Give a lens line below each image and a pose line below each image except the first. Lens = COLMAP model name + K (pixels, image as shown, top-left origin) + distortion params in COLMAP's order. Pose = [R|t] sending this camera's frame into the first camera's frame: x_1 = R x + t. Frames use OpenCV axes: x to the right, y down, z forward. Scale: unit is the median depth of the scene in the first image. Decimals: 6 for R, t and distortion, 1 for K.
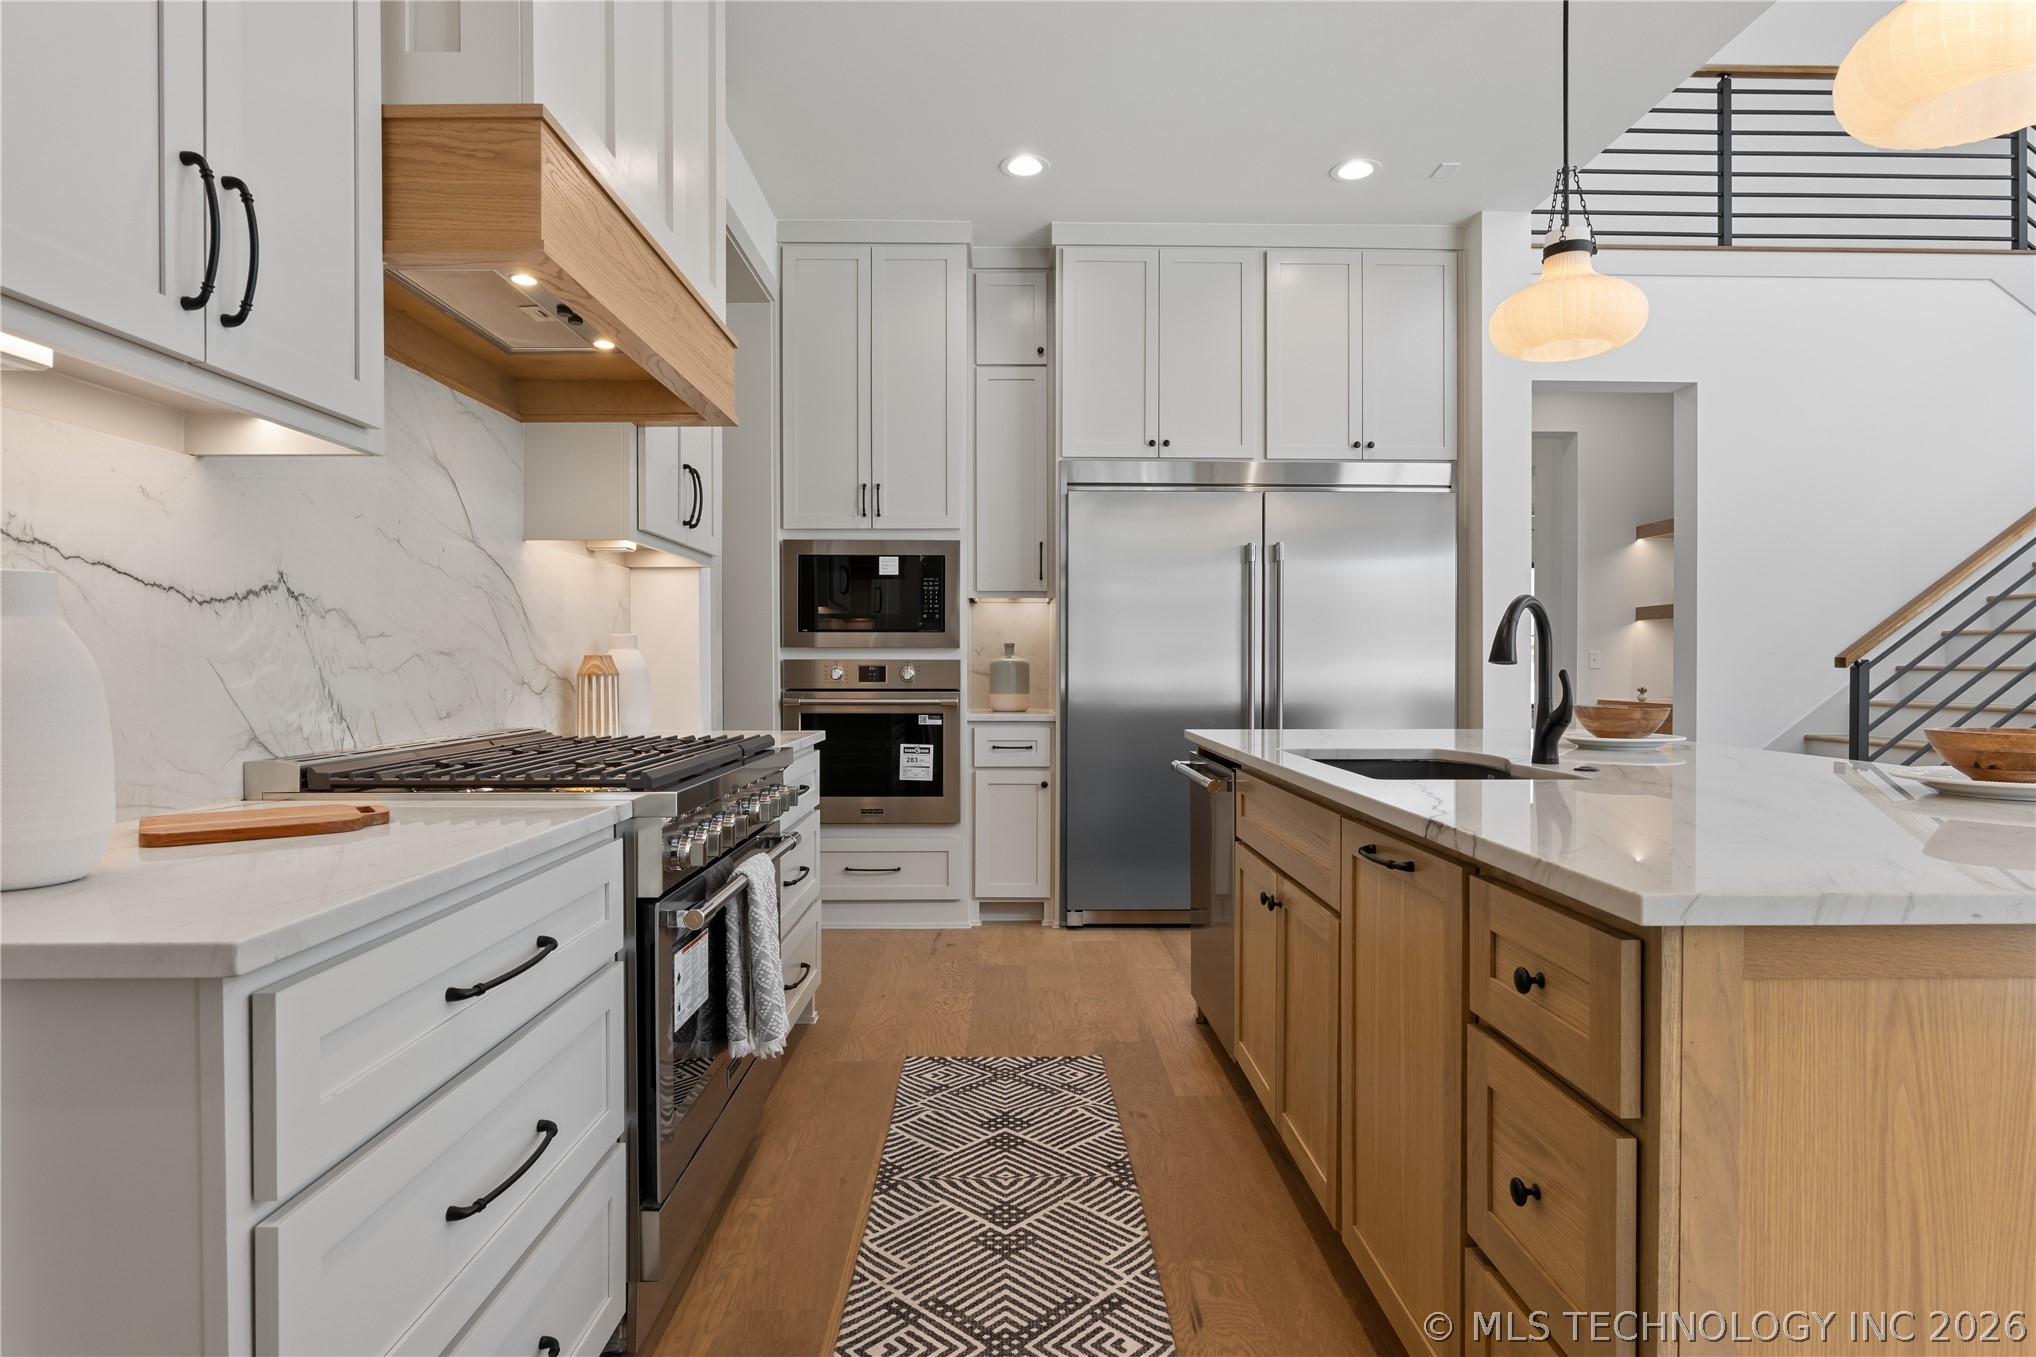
lens RADIAL K [[1071.3, 0, 1018.0], [0, 1071.3, 678.5], [0, 0, 1]] dist [-0.005210, -0.000775]
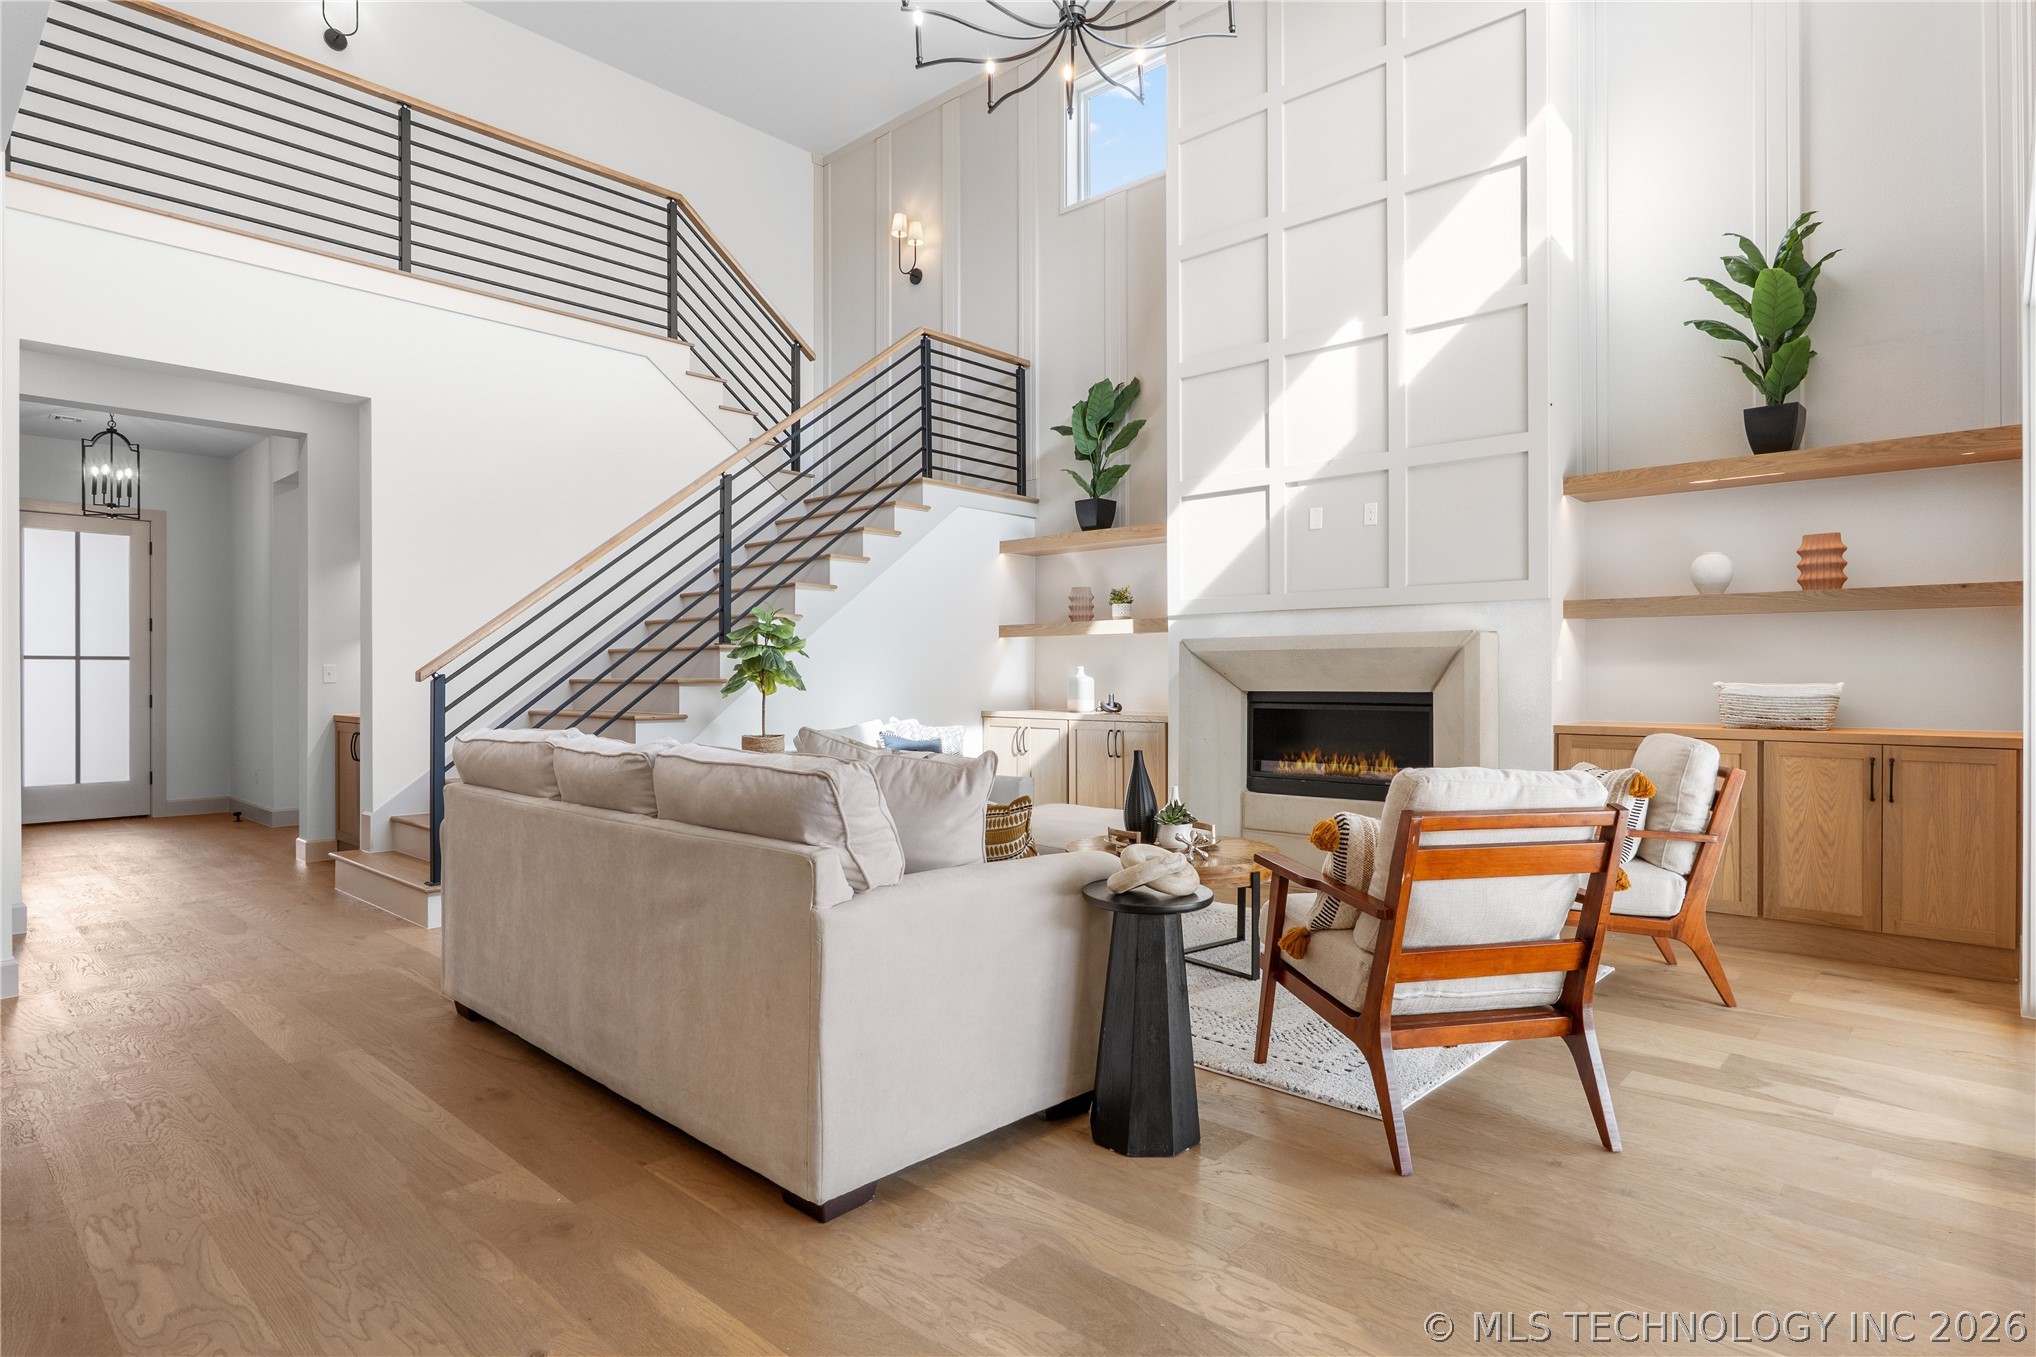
lens RADIAL K [[1071.3, 0, 1018.0], [0, 1071.3, 678.5], [0, 0, 1]] dist [-0.005210, -0.000775]
pose [[0.690597, -0.002703, 0.723234, 0.408908], [0.010987, 0.999917, -0.006754, 0.000866], [-0.723156, 0.012610, 0.690570, -0.165143]]
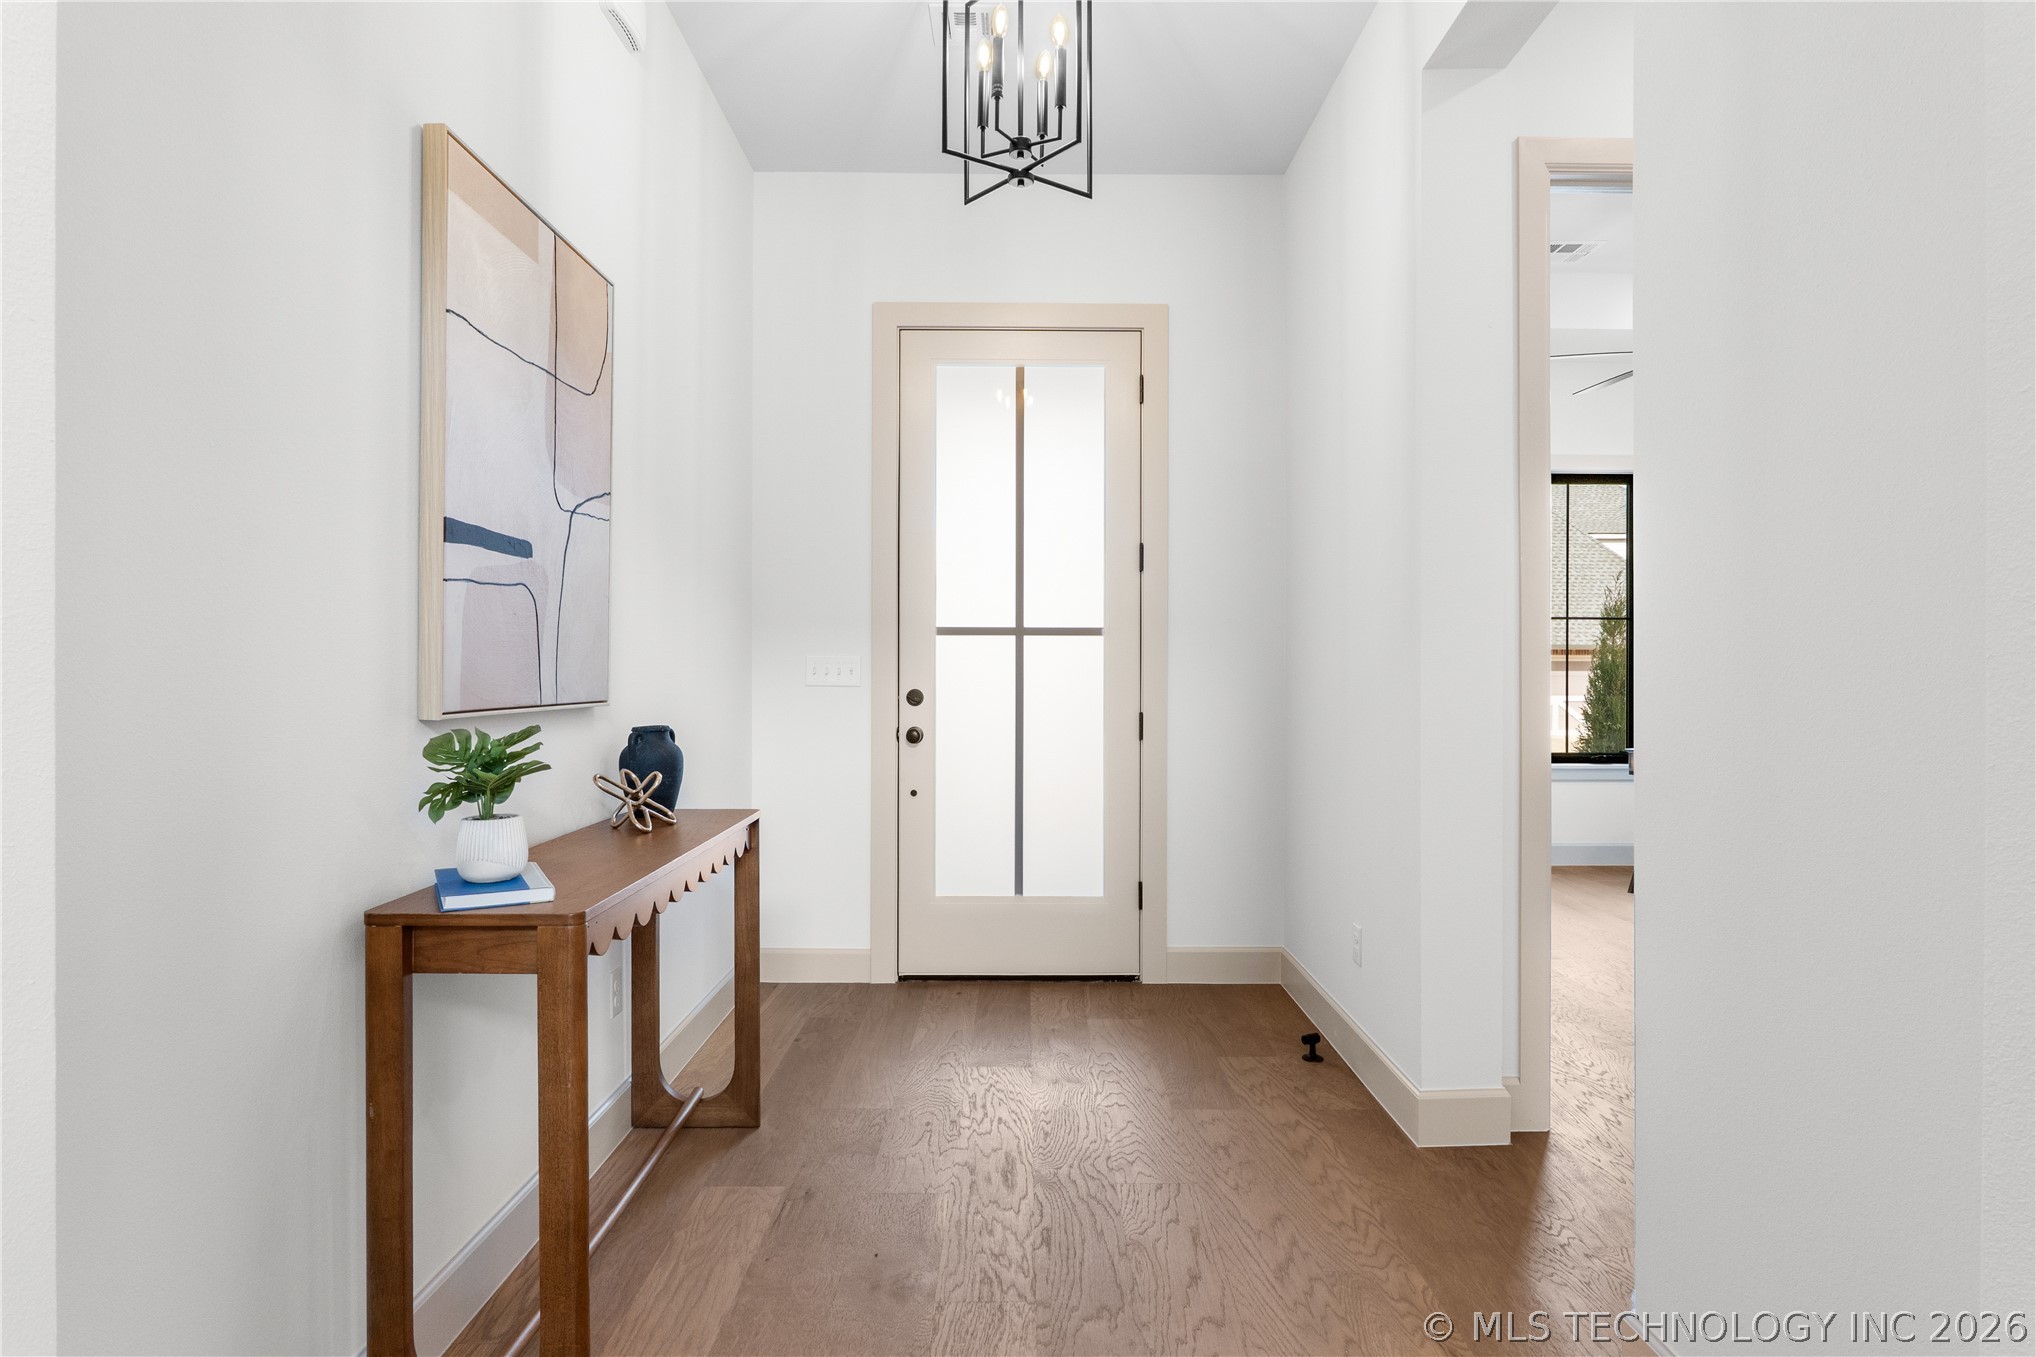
lens RADIAL K [[1071.3, 0, 1018.0], [0, 1071.3, 678.5], [0, 0, 1]] dist [-0.005210, -0.000775]
pose [[0.999707, -0.001683, -0.024157, 0.650630], [0.001640, 0.999997, -0.001782, -0.026039], [0.024160, 0.001742, 0.999707, 1.480254]]
